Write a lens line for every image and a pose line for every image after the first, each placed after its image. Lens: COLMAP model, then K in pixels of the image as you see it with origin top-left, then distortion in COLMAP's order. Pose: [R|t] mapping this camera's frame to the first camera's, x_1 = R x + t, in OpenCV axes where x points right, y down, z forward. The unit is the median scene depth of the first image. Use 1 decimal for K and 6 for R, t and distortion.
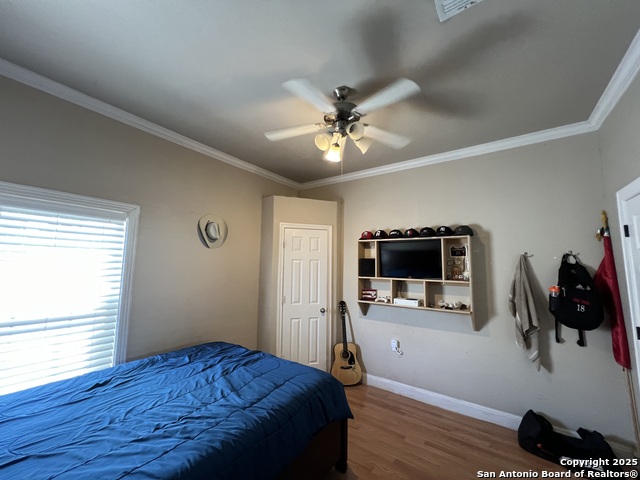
lens RADIAL K [[256.1, 0, 318.5], [0, 256.1, 238.9], [0, 0, 1]] dist [-0.000993, 0.000360]
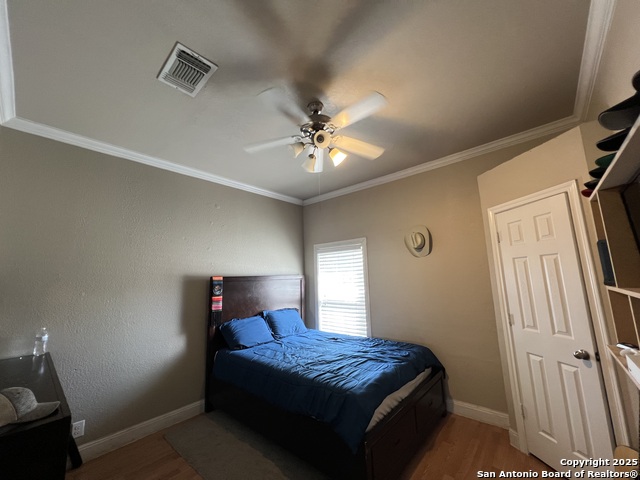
lens RADIAL K [[256.1, 0, 318.5], [0, 256.1, 238.9], [0, 0, 1]] dist [-0.000993, 0.000360]
pose [[-0.100674, -0.171783, -0.979977, 0.689471], [0.126759, 0.974740, -0.183887, 0.106296], [0.986811, -0.142734, -0.076356, 0.673423]]
